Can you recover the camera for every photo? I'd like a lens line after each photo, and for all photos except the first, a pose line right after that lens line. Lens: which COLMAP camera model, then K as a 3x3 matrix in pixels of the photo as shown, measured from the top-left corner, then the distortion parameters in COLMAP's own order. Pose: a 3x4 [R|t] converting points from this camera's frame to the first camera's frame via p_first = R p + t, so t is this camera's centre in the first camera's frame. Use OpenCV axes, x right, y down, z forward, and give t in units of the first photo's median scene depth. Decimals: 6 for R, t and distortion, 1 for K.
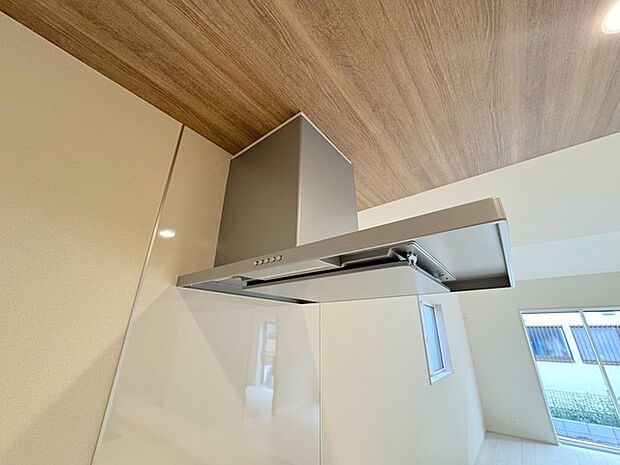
lens RADIAL K [[251.0, 0, 310.1], [0, 251.0, 231.9], [0, 0, 1]] dist [-0.002899, -0.000403]
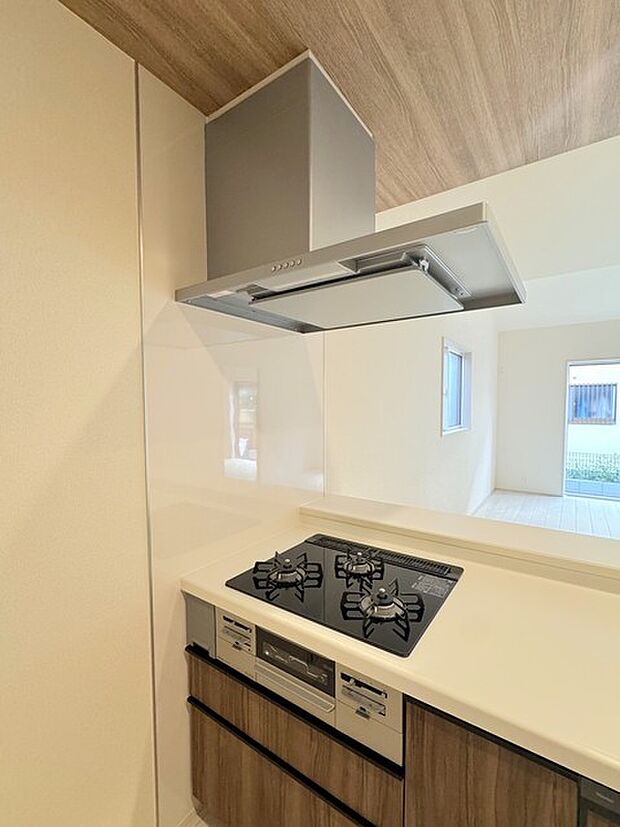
lens RADIAL K [[366.2, 0, 322.8], [0, 366.2, 421.7], [0, 0, 1]] dist [-0.004600, 0.001115]
pose [[0.997725, -0.012780, 0.066195, -0.072227], [-0.016709, 0.904357, 0.426450, 0.031298], [-0.065314, -0.426586, 0.902086, -0.362017]]
